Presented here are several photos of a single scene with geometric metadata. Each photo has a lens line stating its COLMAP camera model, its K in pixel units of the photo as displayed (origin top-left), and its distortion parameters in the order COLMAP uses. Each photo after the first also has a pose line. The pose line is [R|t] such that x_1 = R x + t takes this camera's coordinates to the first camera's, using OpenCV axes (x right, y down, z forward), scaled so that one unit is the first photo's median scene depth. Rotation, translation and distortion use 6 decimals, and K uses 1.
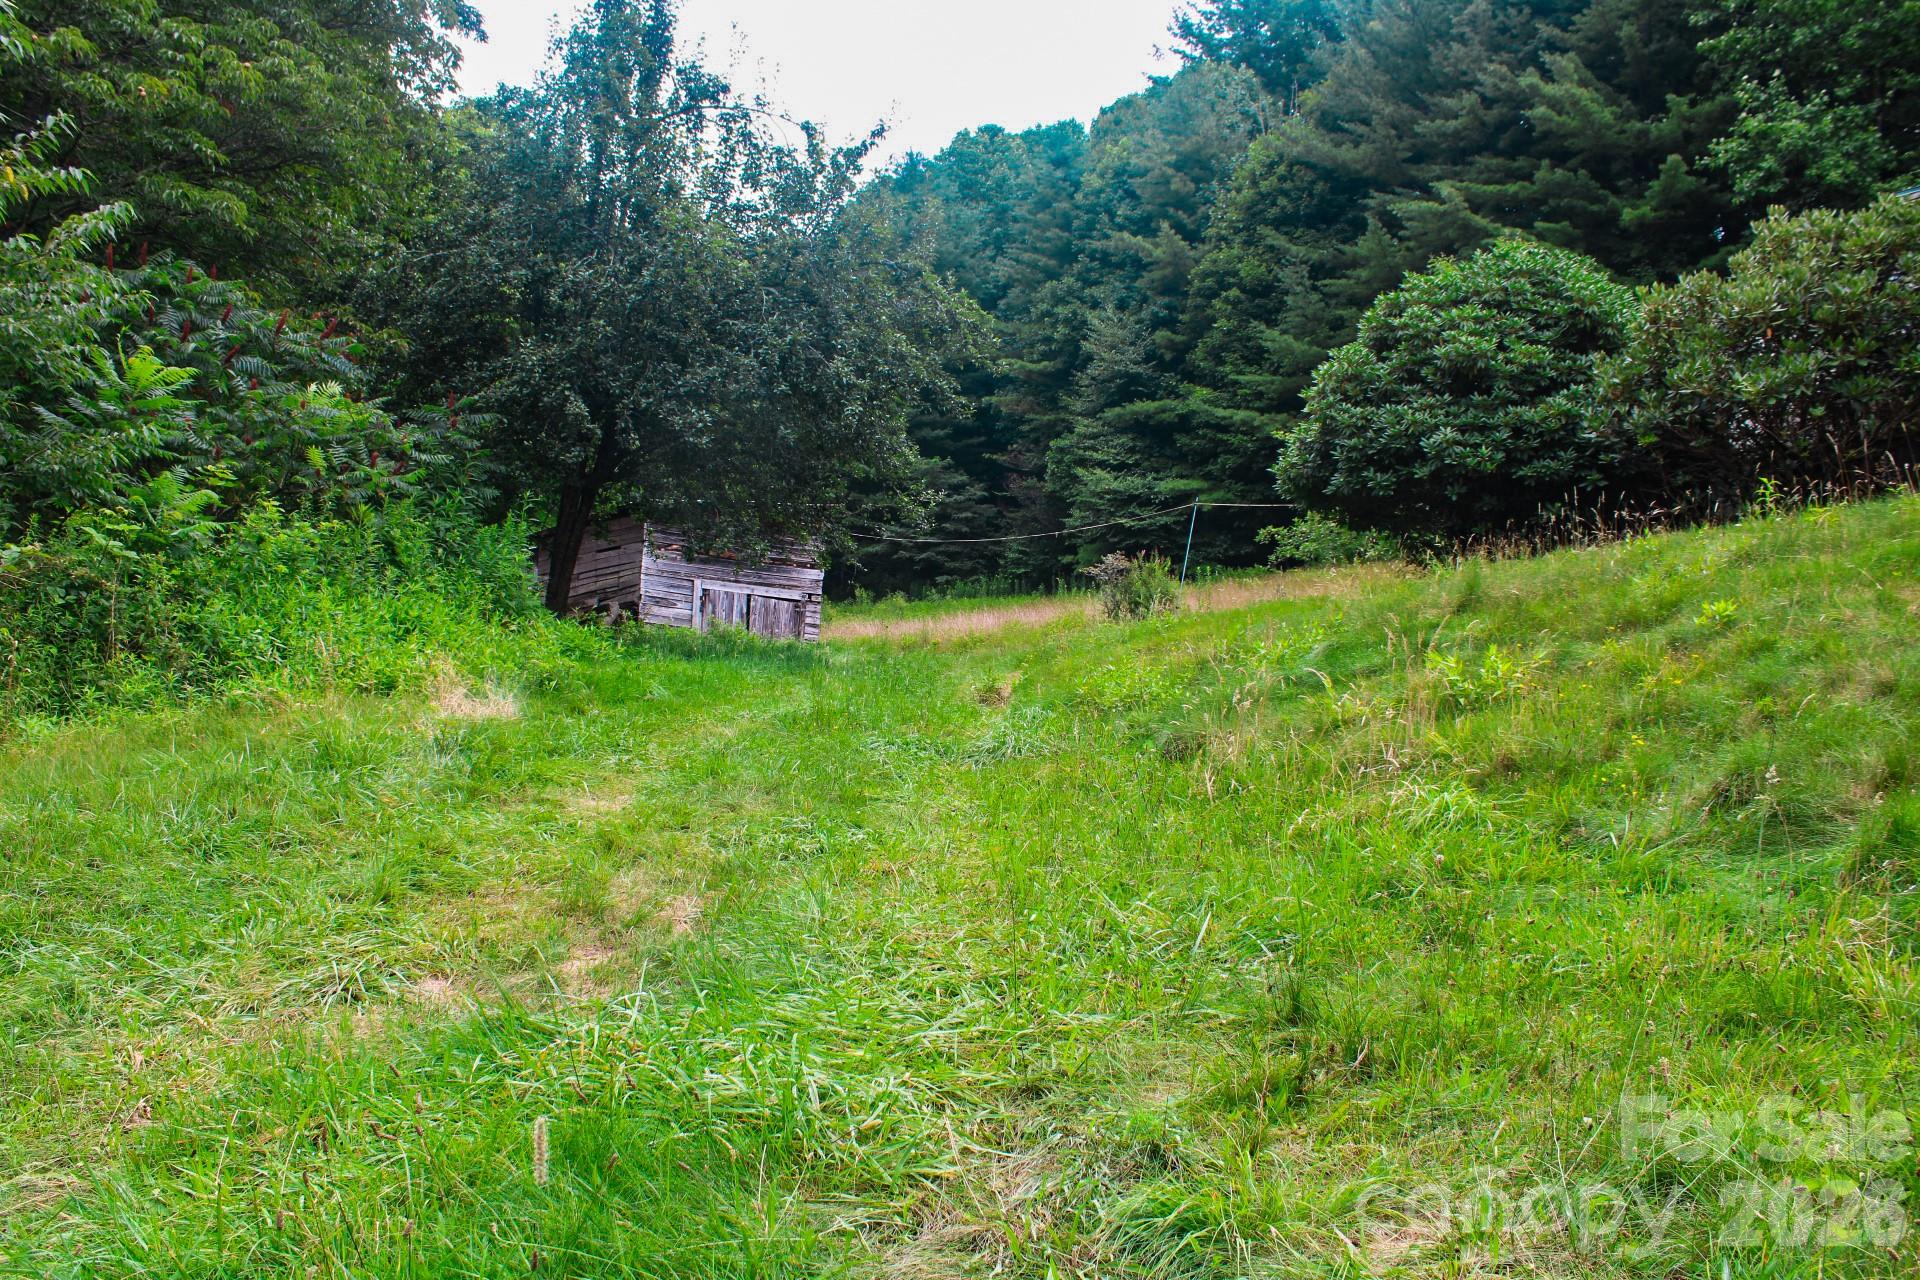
lens RADIAL K [[1613.1, 0, 953.9], [0, 1613.1, 634.5], [0, 0, 1]] dist [-0.167135, 0.157668]
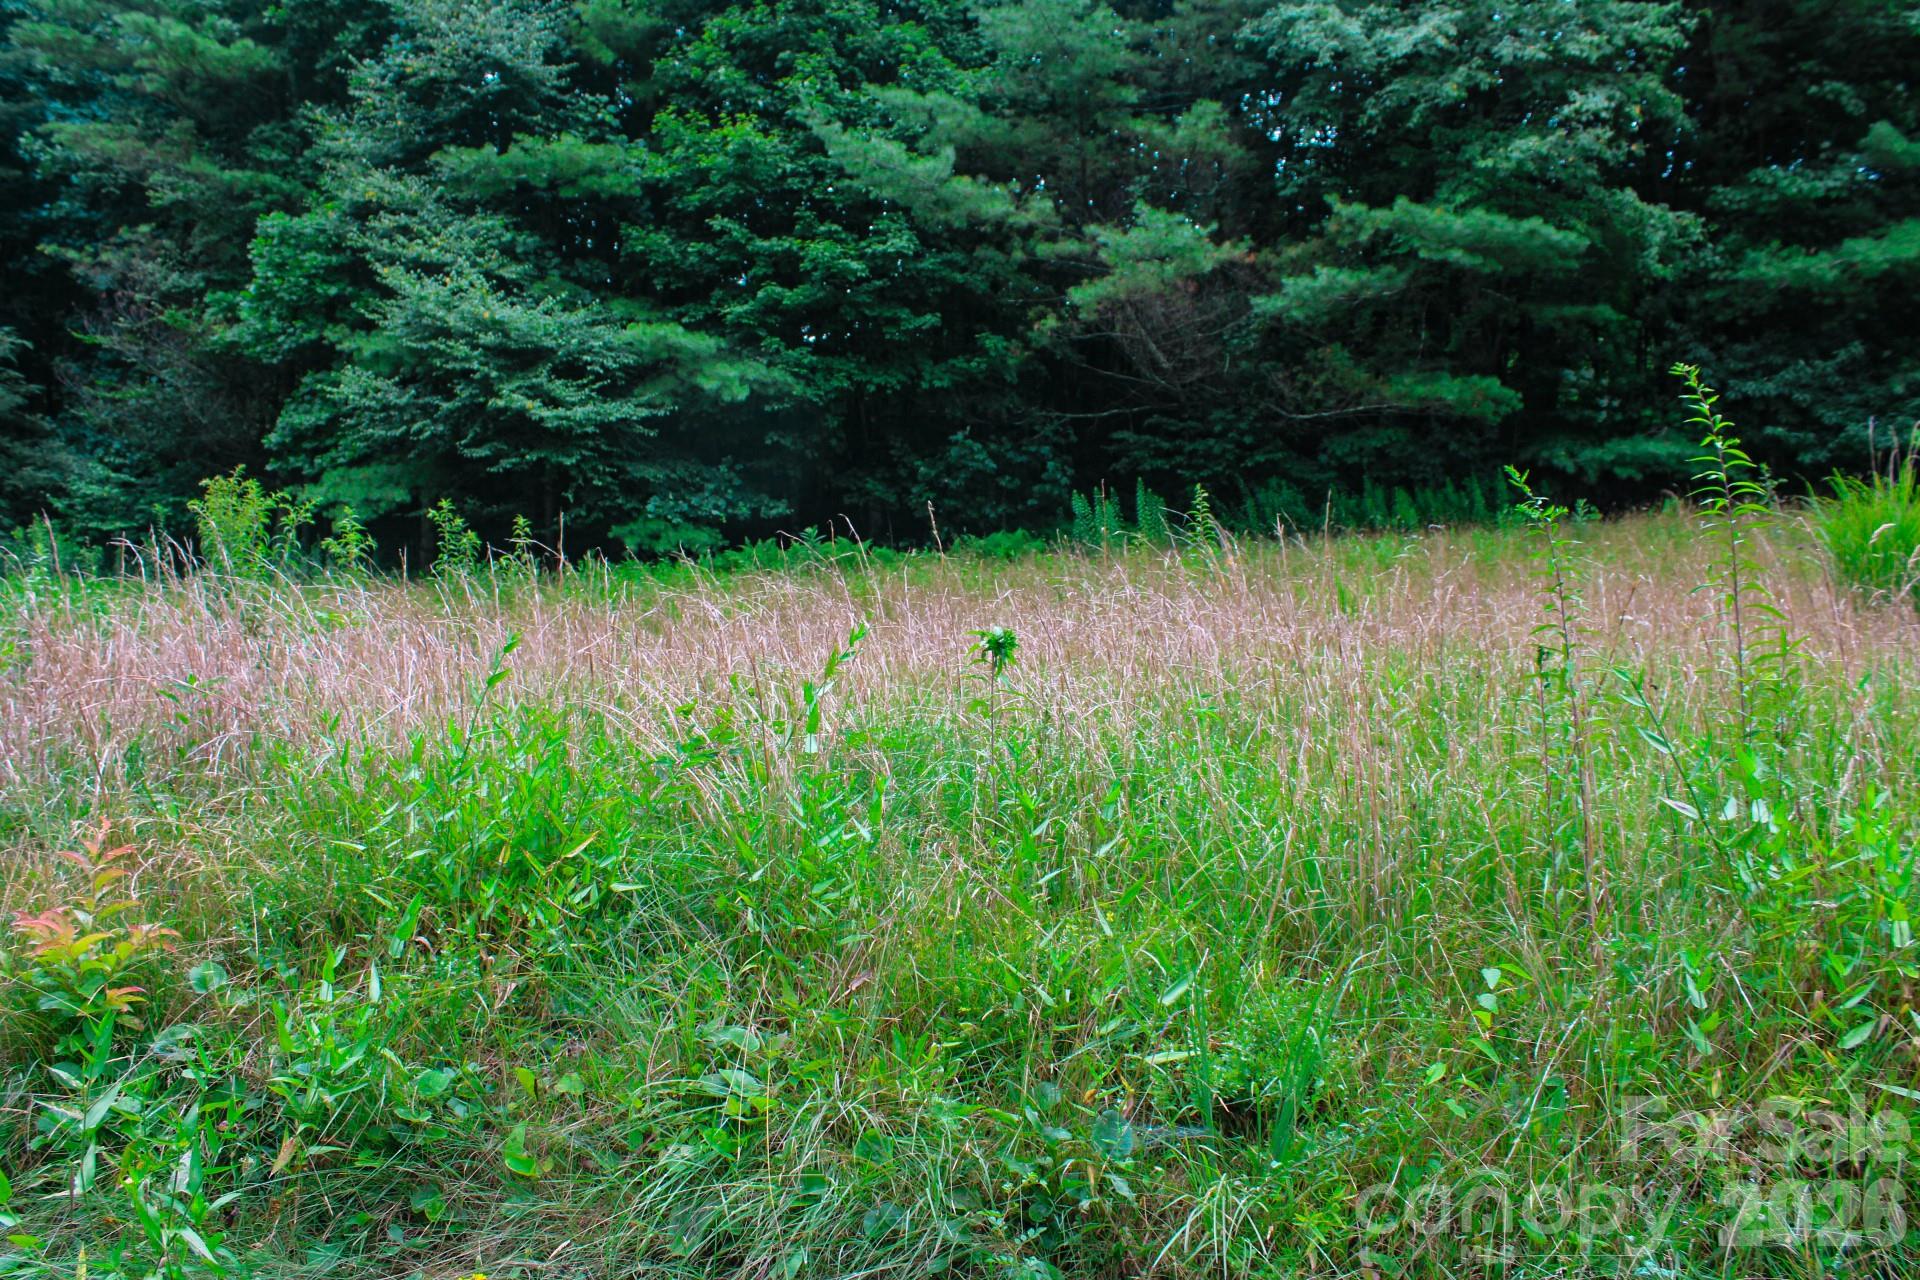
lens RADIAL K [[1584.6, 0, 960.0], [0, 1584.6, 640.0], [0, 0, 1]] dist [-0.164359, 0.138070]
pose [[0.758355, 0.048736, 0.650017, -0.060789], [-0.032548, 0.998788, -0.036913, -0.001652], [-0.651028, 0.006836, 0.759023, 0.629126]]
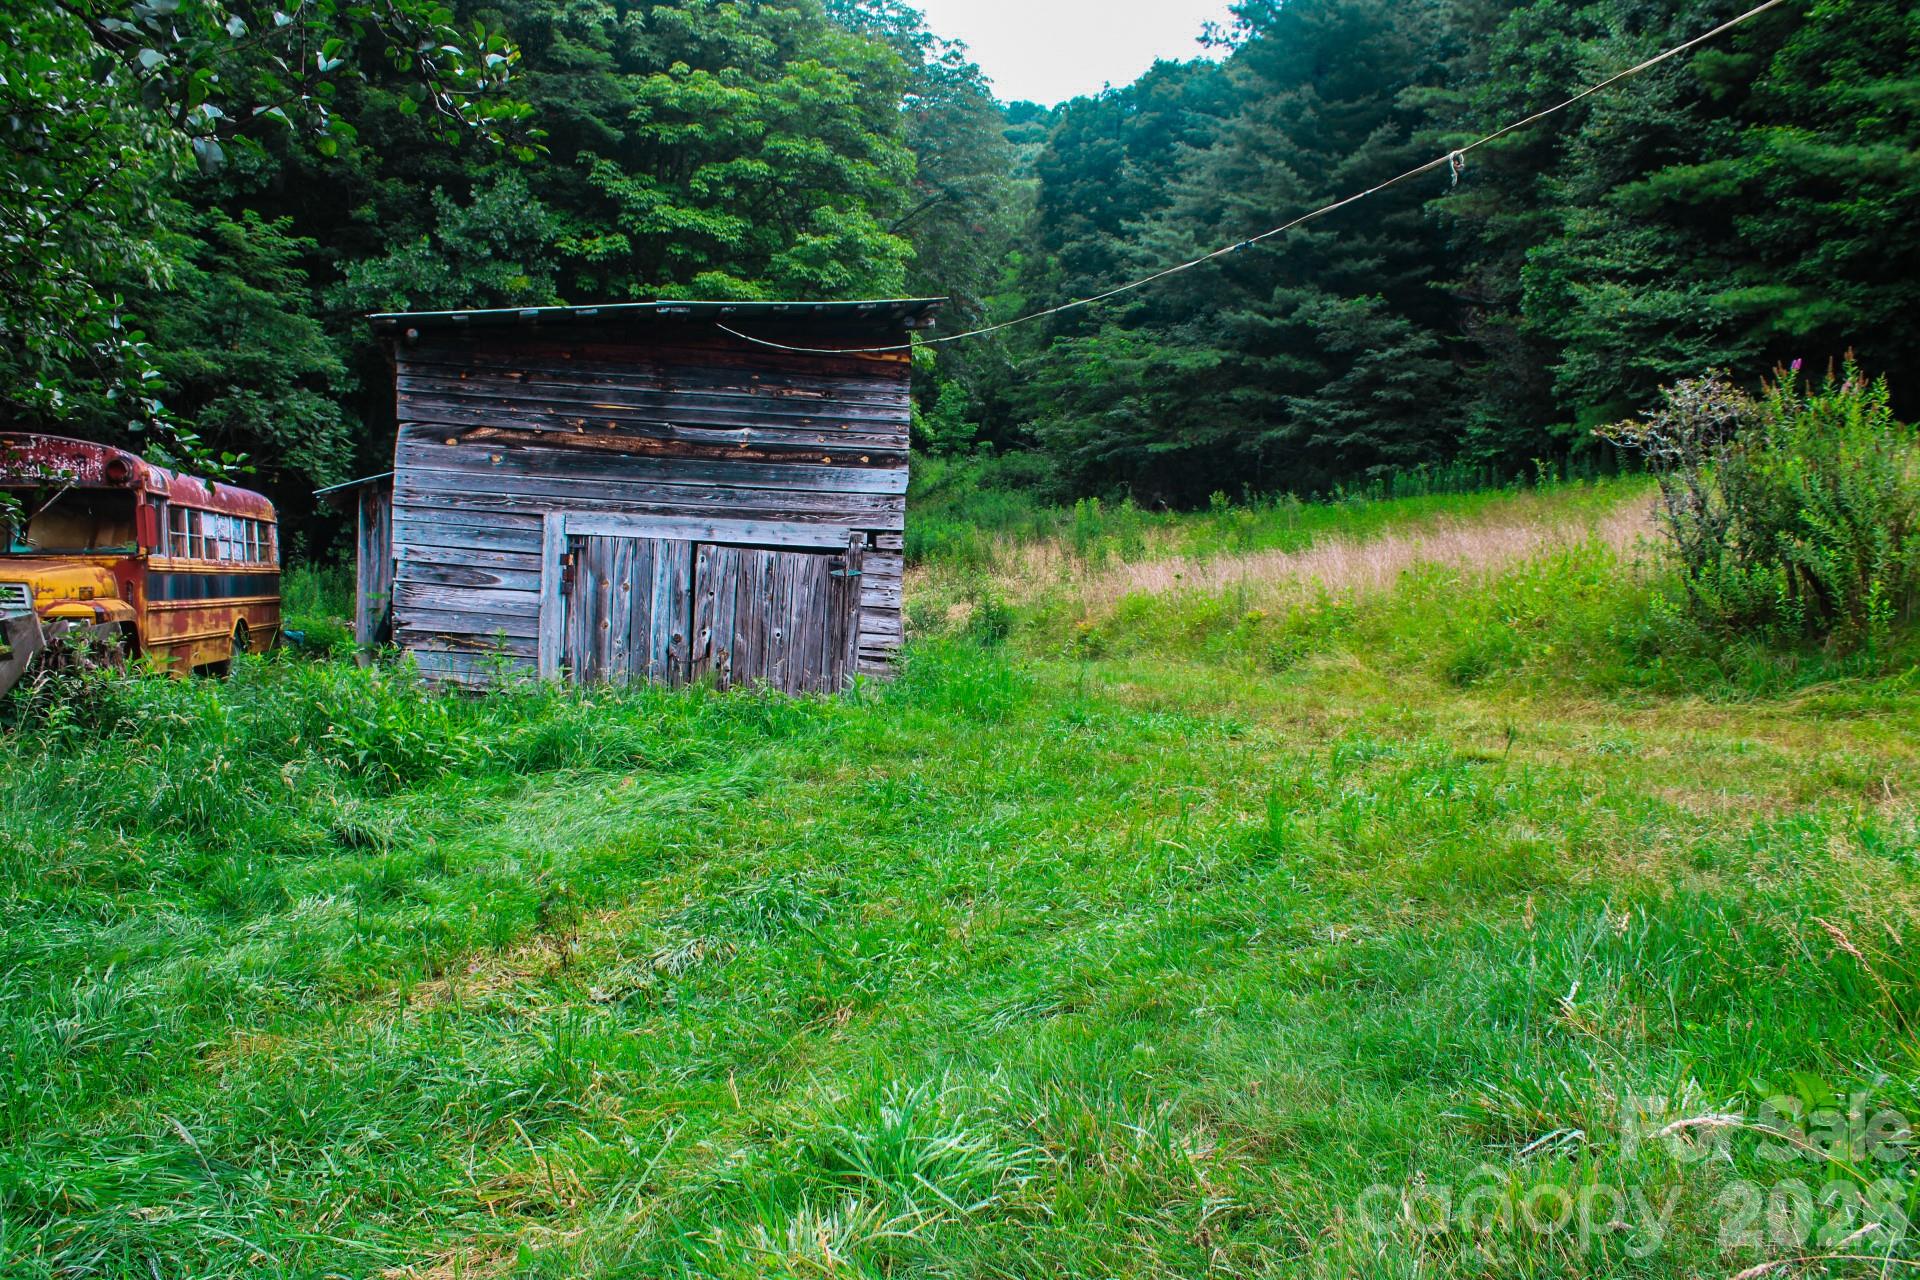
lens RADIAL K [[1599.2, 0, 952.5], [0, 1599.2, 634.1], [0, 0, 1]] dist [-0.171343, 0.151314]
pose [[0.953780, -0.024038, -0.299541, 0.024916], [0.042691, 0.997524, 0.055886, -0.011602], [0.297456, -0.066091, 0.952445, 0.347921]]
